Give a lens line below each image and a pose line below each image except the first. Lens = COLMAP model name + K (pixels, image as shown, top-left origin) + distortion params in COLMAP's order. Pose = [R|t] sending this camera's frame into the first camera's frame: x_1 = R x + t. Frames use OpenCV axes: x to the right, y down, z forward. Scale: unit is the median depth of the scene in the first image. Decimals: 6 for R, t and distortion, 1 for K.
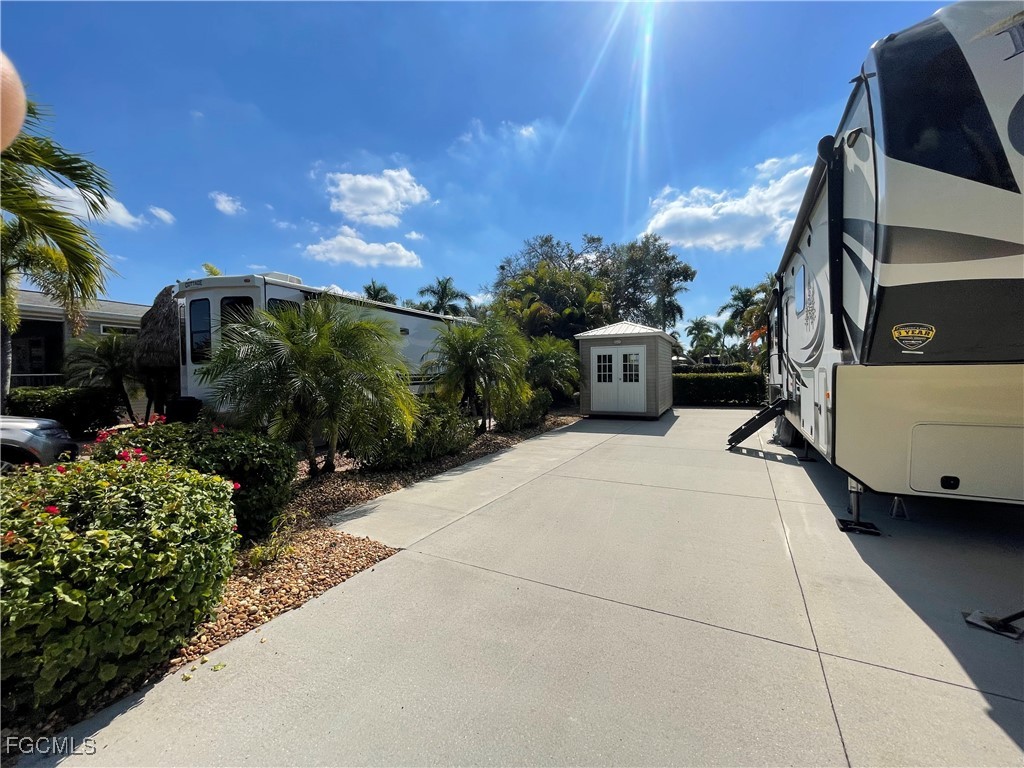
lens RADIAL K [[413.7, 0, 512.3], [0, 413.7, 380.0], [0, 0, 1]] dist [-0.001305, -0.000240]
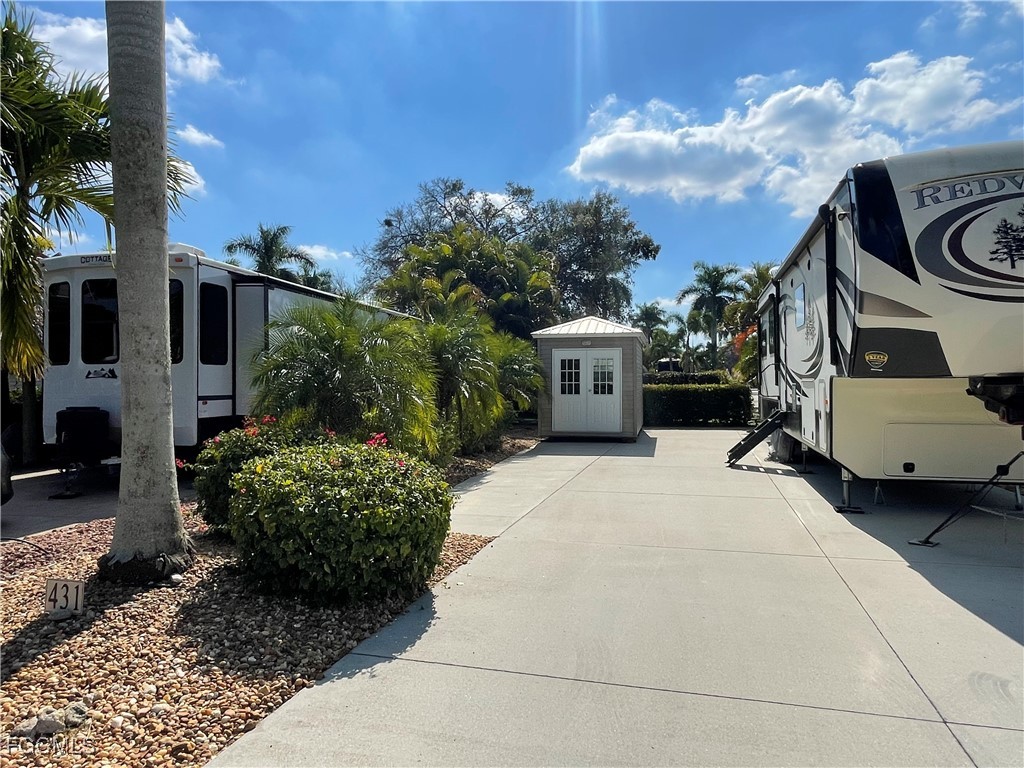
lens RADIAL K [[681.0, 0, 505.9], [0, 681.0, 367.6], [0, 0, 1]] dist [0.003987, -0.001297]
pose [[0.974524, 0.015628, 0.223736, -0.182904], [-0.006807, 0.999171, -0.040144, 0.007131], [-0.224178, 0.037599, 0.973823, -0.224960]]
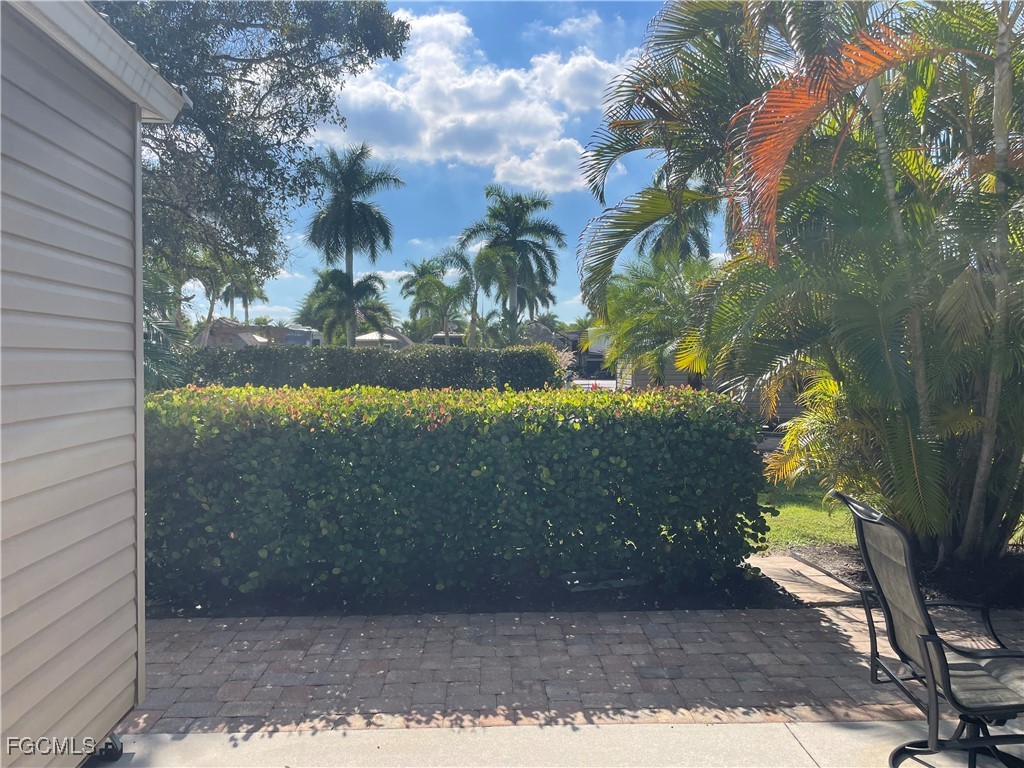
lens RADIAL K [[782.5, 0, 505.7], [0, 782.5, 378.8], [0, 0, 1]] dist [0.069242, -0.083686]
pose [[0.864756, 0.008905, 0.502113, 0.455459], [-0.008291, 0.999960, -0.003455, -0.026628], [-0.502124, -0.001176, 0.864795, 0.975863]]
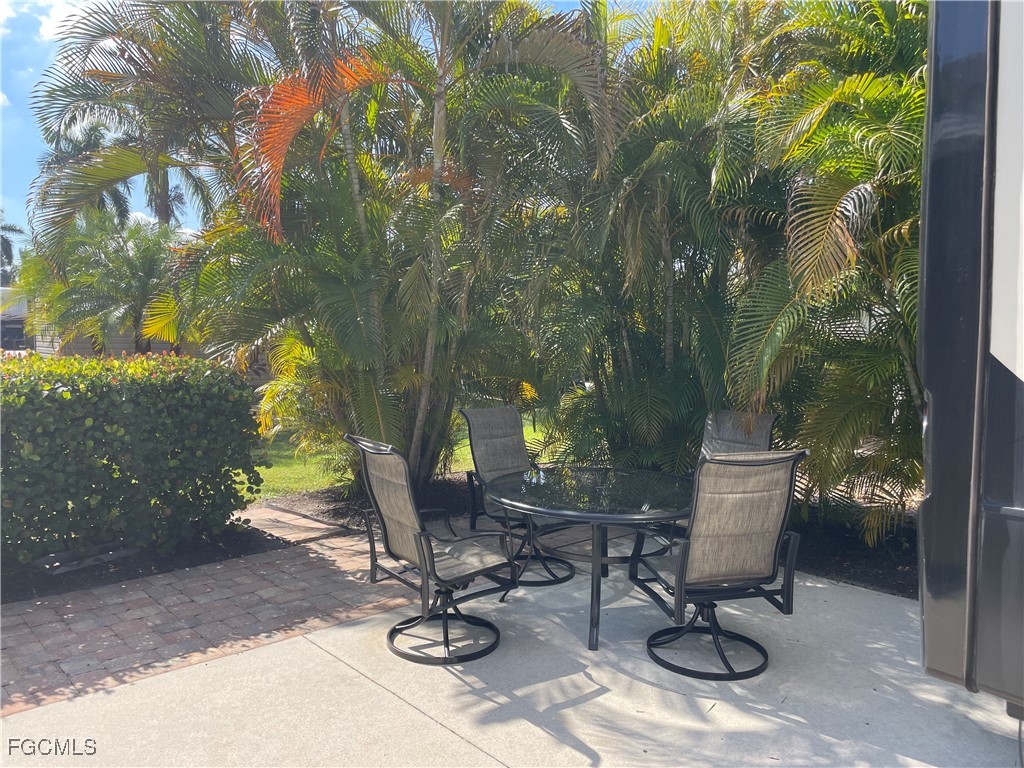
lens RADIAL K [[782.5, 0, 505.4], [0, 782.5, 383.7], [0, 0, 1]] dist [0.069242, -0.083686]
pose [[0.337304, -0.035752, 0.940717, 0.409317], [-0.000327, 0.999274, 0.038094, -0.024379], [-0.941396, -0.013156, 0.337047, 0.978955]]
